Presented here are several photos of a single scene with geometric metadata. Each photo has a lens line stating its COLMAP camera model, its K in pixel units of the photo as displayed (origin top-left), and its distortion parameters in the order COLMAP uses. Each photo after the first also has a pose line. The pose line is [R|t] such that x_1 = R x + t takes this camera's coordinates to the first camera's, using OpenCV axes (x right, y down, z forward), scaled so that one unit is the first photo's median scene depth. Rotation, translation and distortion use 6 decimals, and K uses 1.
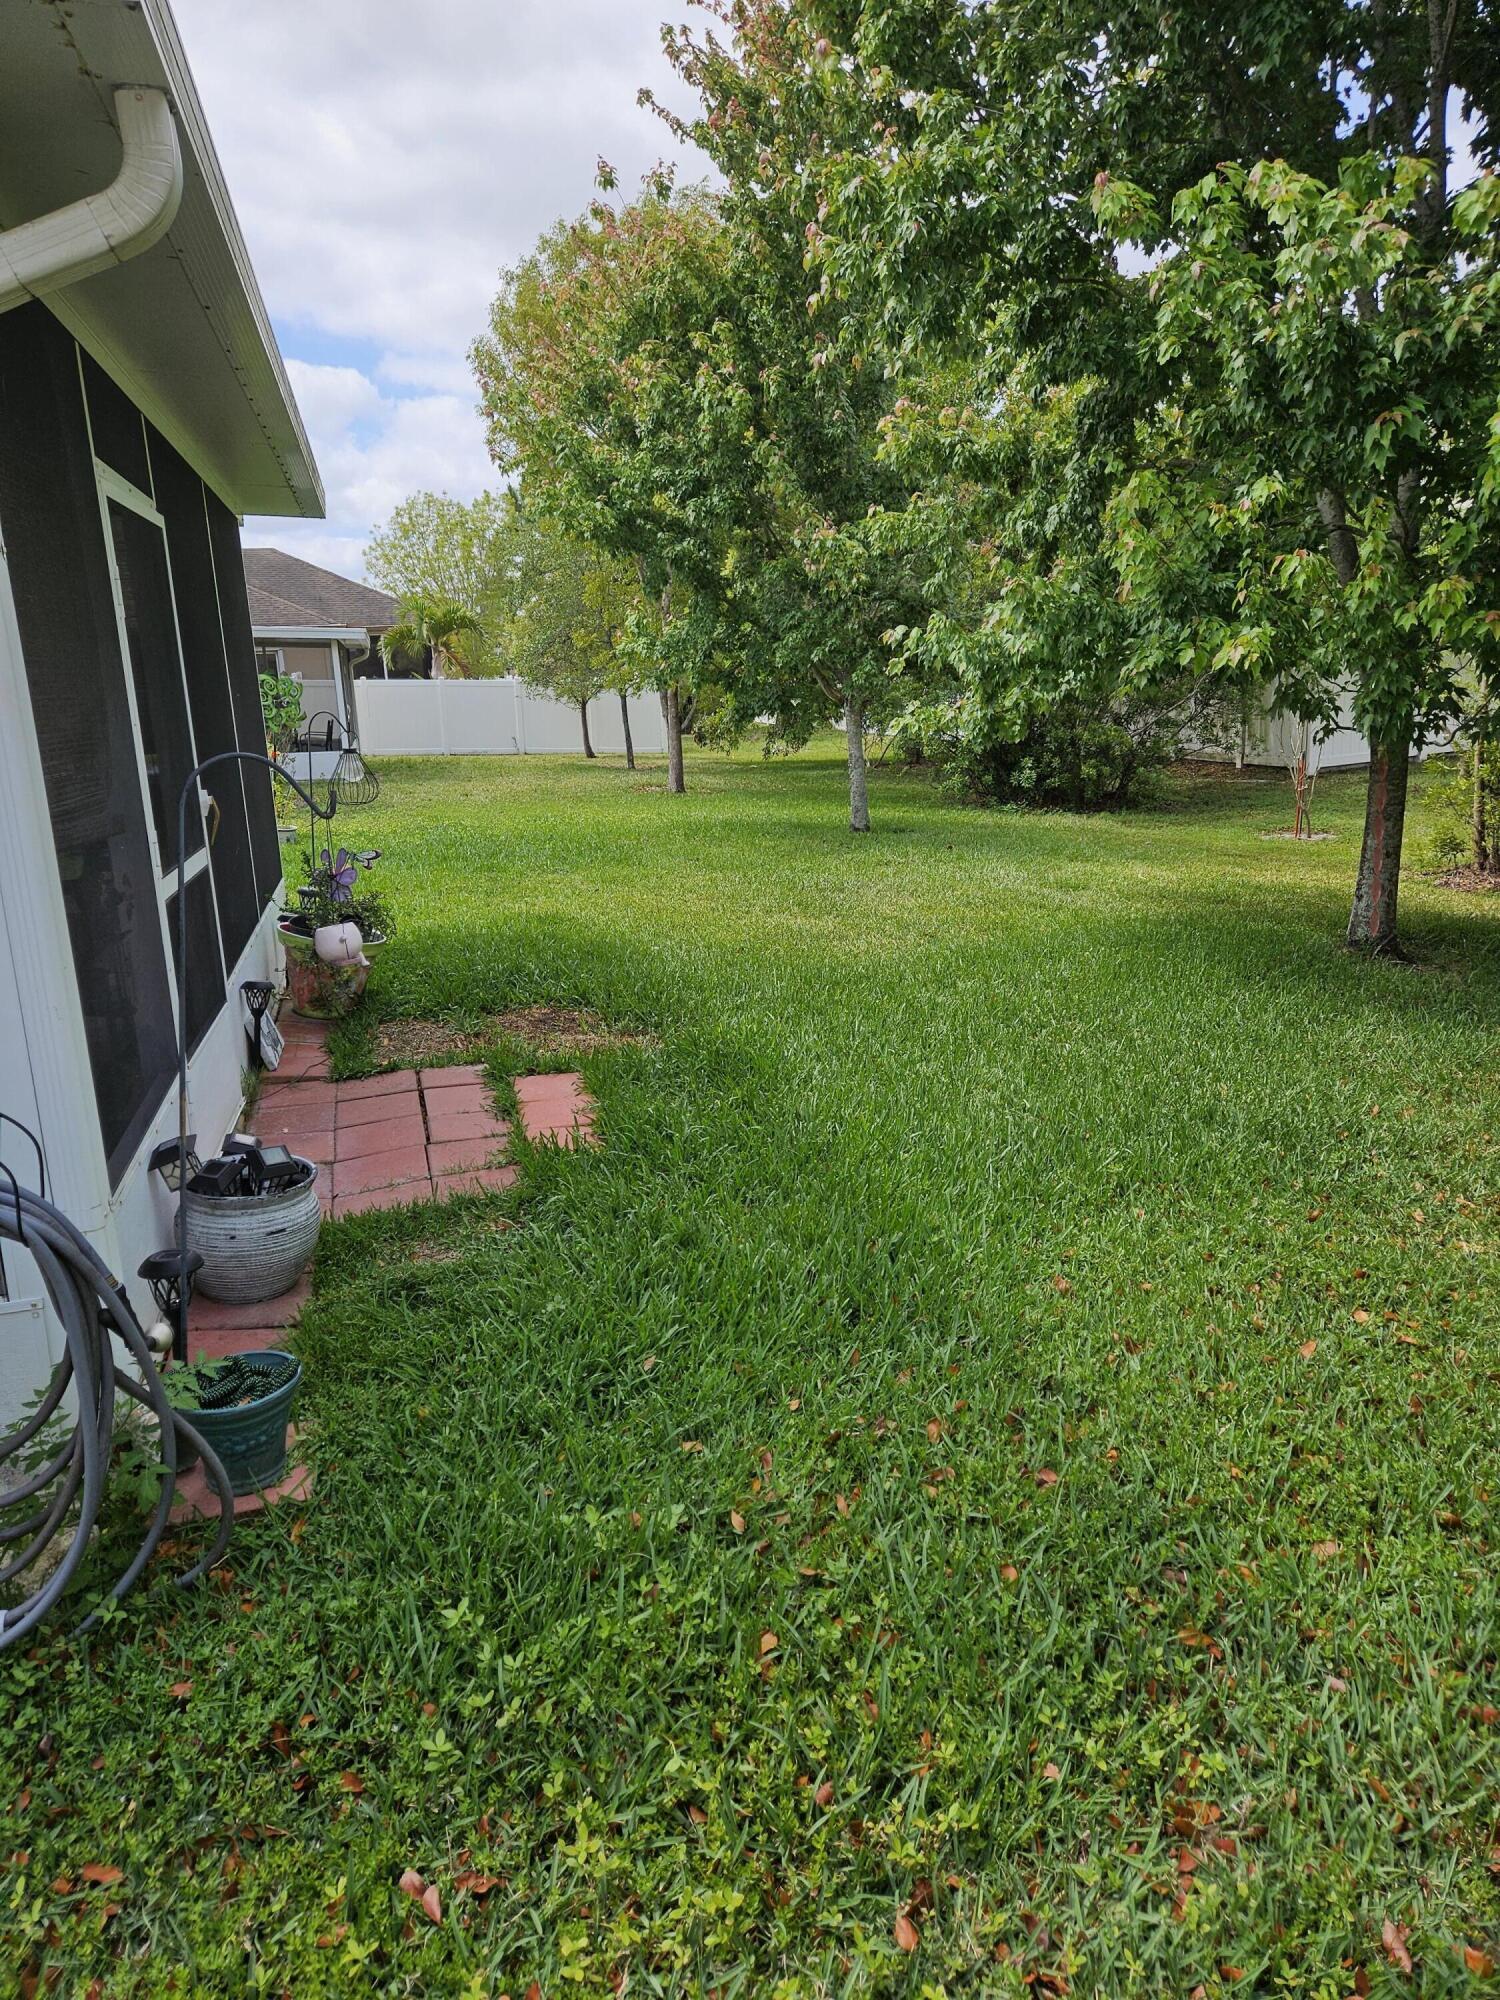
lens RADIAL K [[1323.7, 0, 736.3], [0, 1323.7, 982.5], [0, 0, 1]] dist [0.072335, -0.055660]
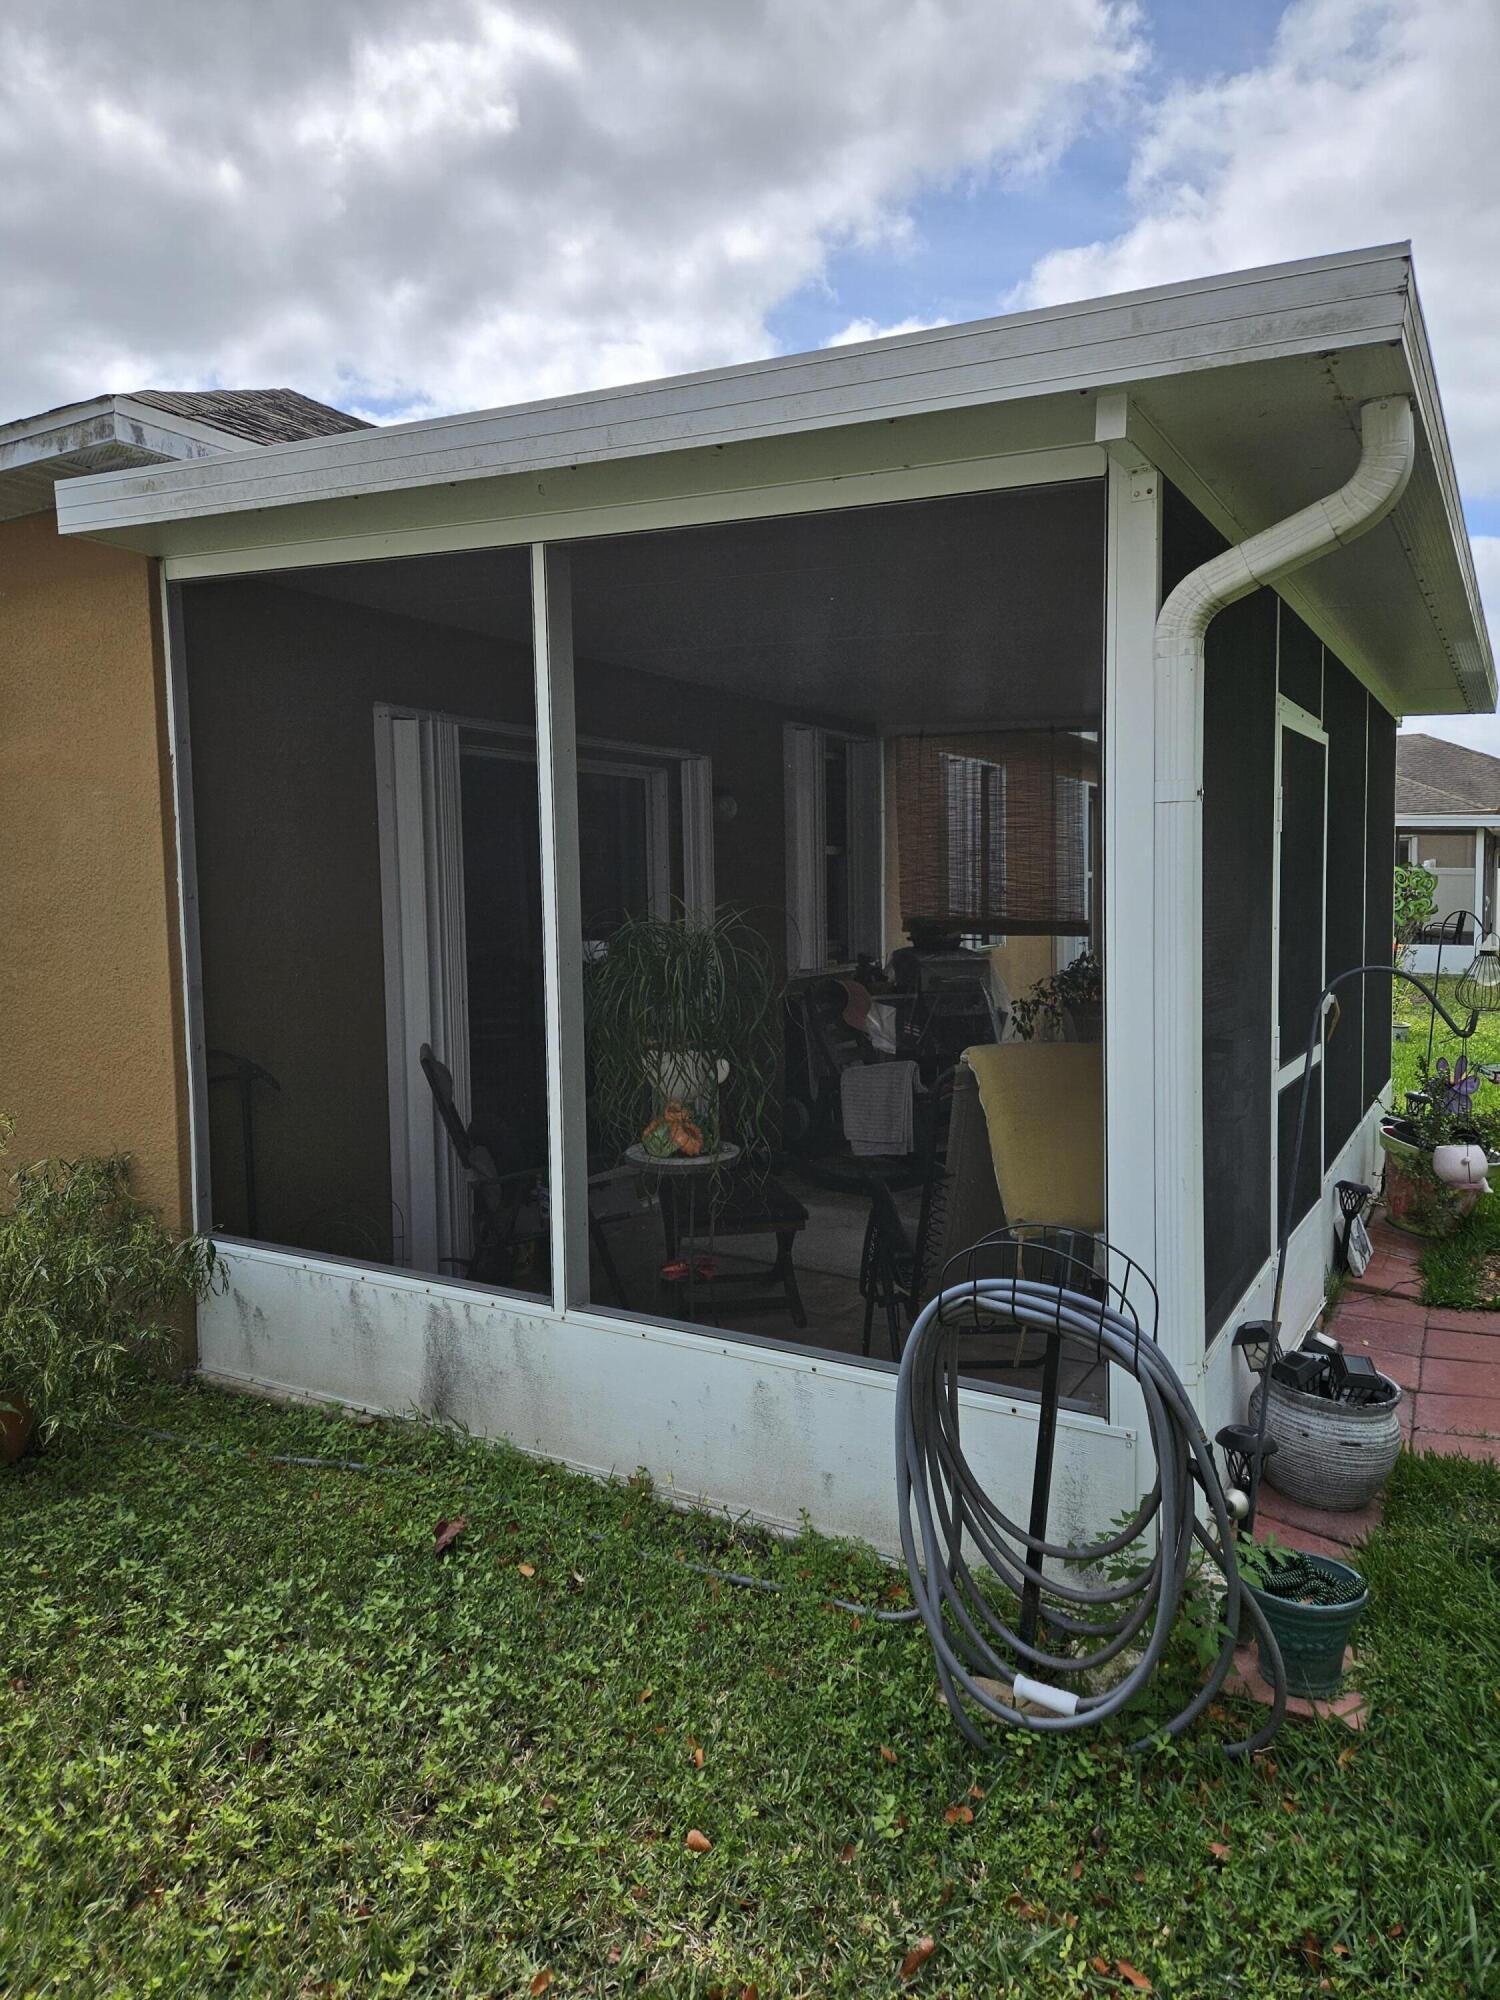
lens RADIAL K [[1323.7, 0, 709.4], [0, 1323.7, 974.5], [0, 0, 1]] dist [0.072335, -0.055660]
pose [[0.696768, 0.074135, -0.713456, 0.010935], [-0.173410, 0.982550, -0.067258, -0.005438], [0.696020, 0.170584, 0.697465, -0.100057]]
